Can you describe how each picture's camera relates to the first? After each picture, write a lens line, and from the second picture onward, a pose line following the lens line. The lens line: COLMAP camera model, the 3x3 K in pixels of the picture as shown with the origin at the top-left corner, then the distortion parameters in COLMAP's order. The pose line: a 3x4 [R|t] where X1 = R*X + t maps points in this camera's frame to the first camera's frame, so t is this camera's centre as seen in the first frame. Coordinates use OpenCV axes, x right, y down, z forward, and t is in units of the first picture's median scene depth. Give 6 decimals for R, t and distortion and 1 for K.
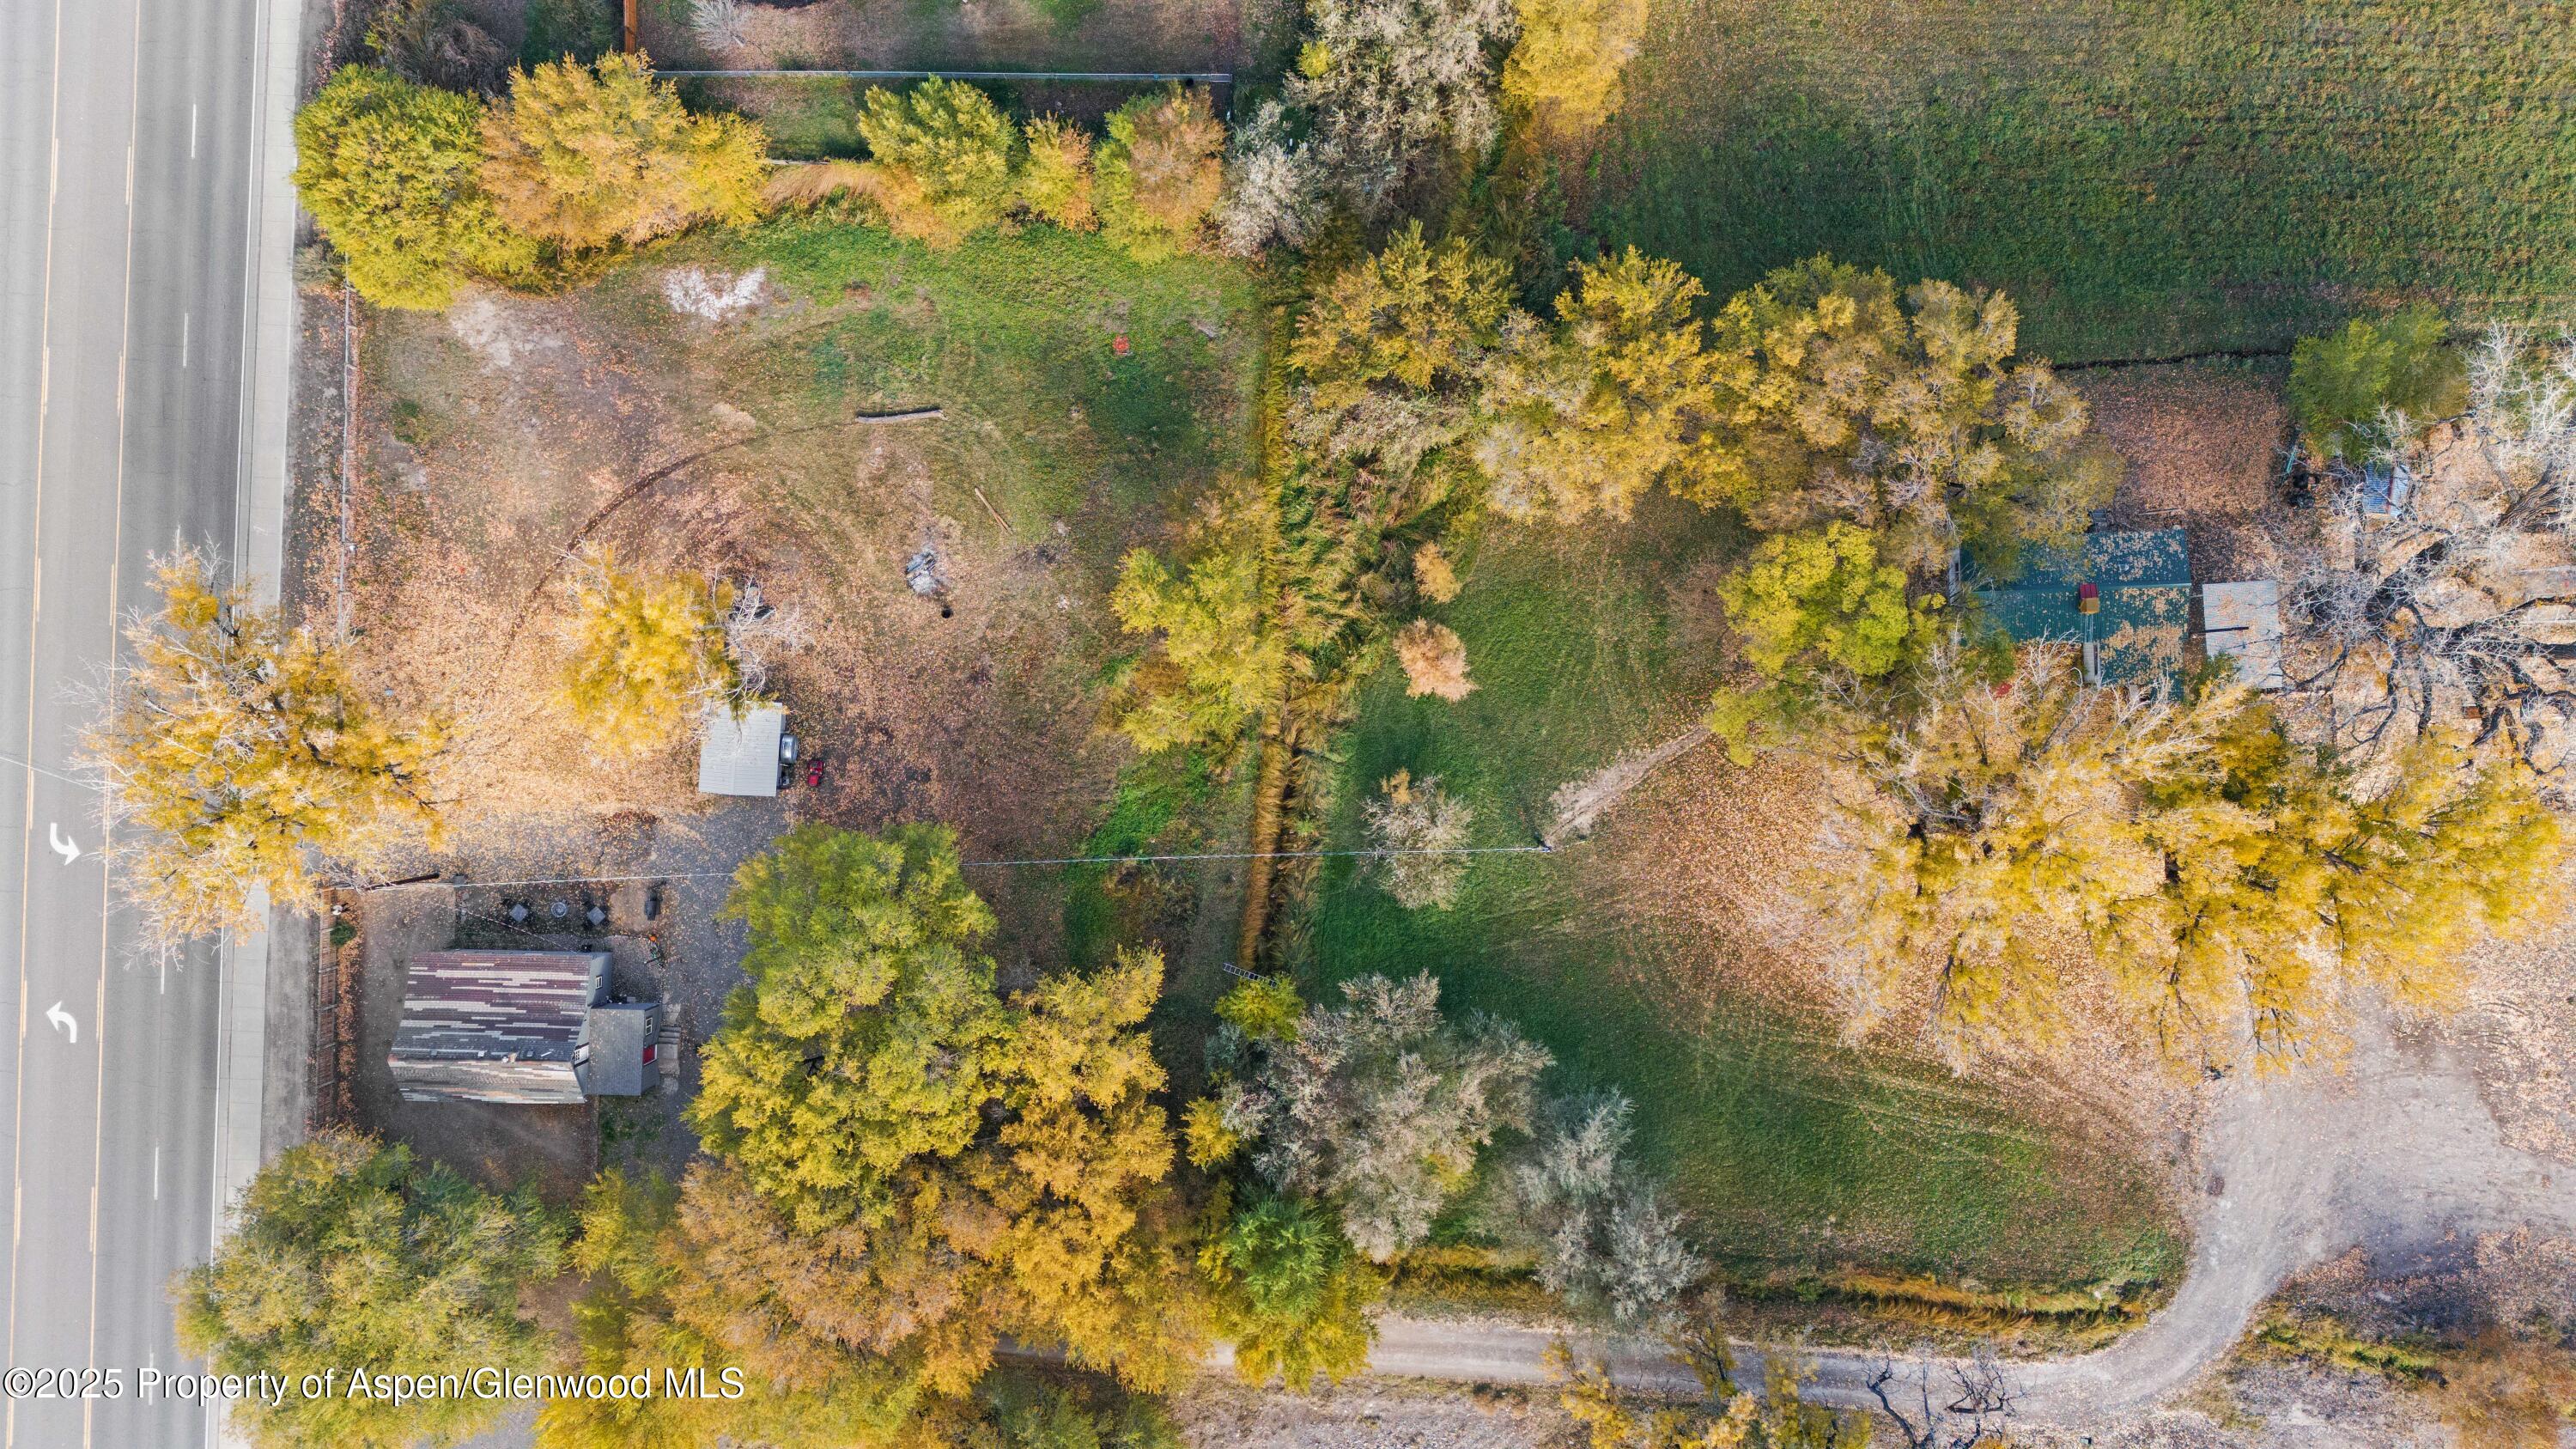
lens RADIAL K [[1872.5, 0, 1291.1], [0, 1872.5, 724.9], [0, 0, 1]] dist [0.006232, -0.023778]
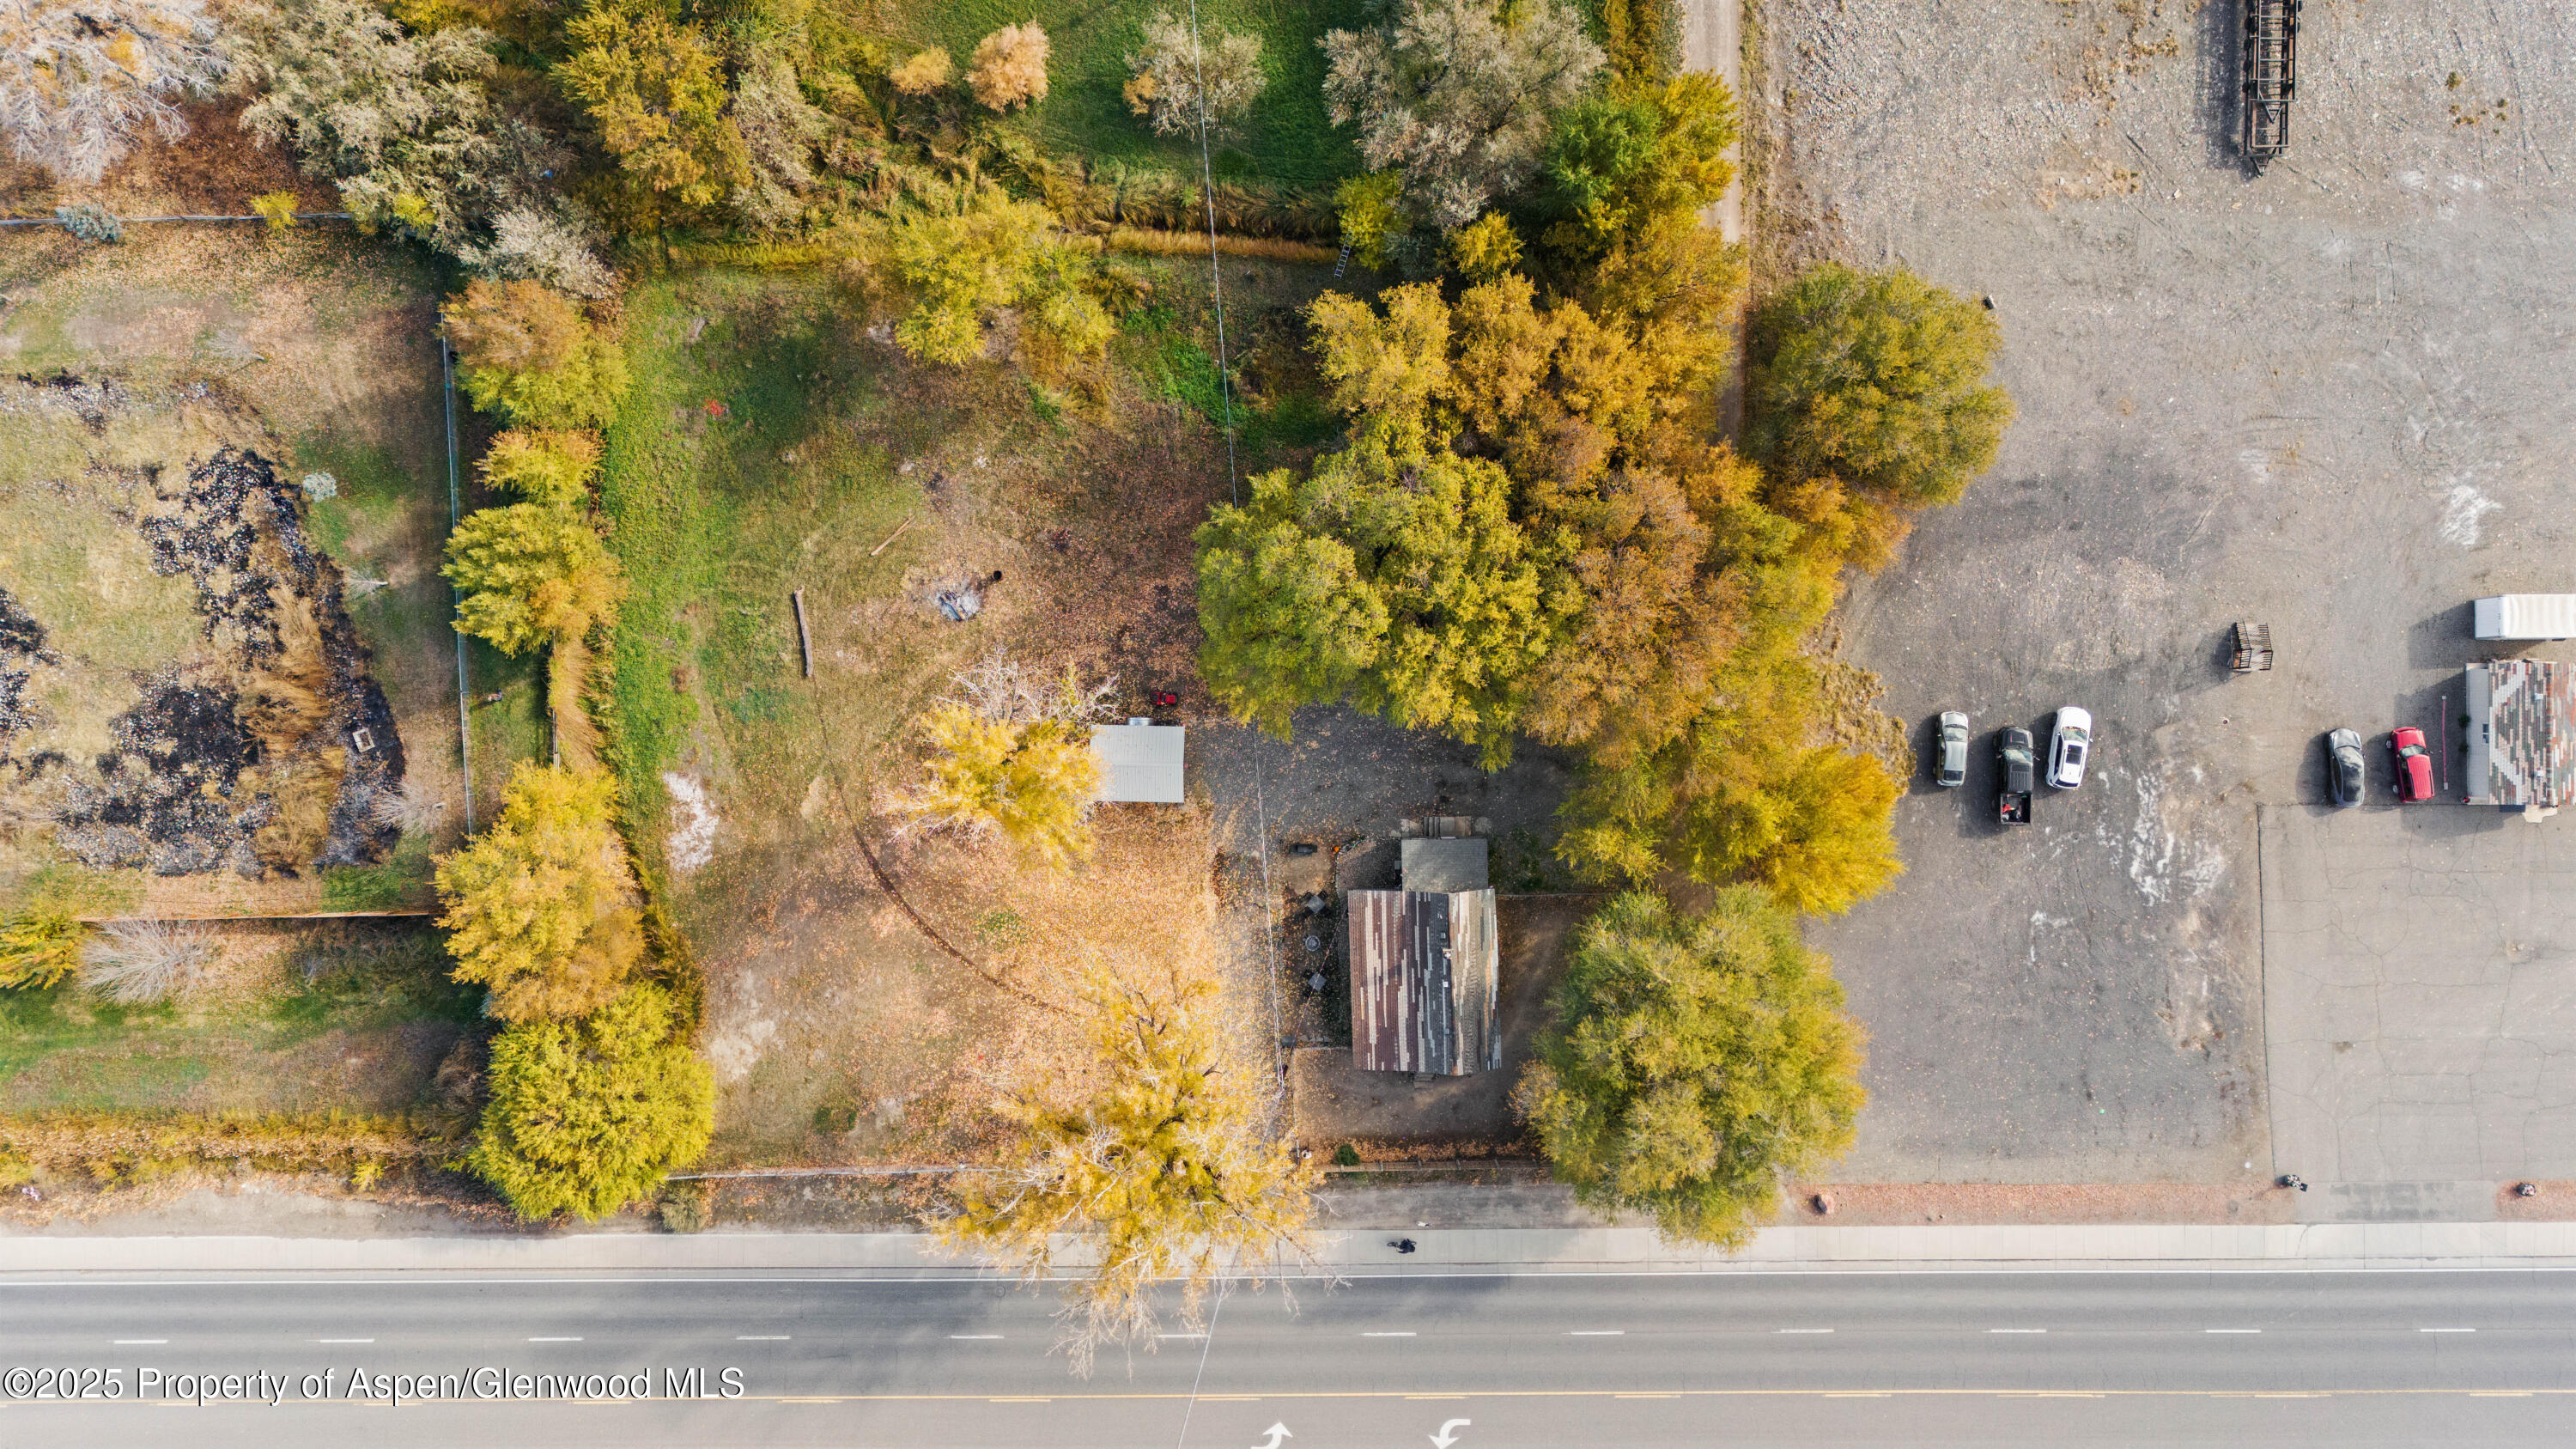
lens RADIAL K [[1891.9, 0, 1286.5], [0, 1891.9, 725.8], [0, 0, 1]] dist [0.009019, -0.012570]
pose [[-0.053089, -0.998437, -0.017467, -0.265817], [0.998384, -0.052715, -0.021221, 0.116382], [0.020268, -0.018566, 0.999622, -0.005893]]
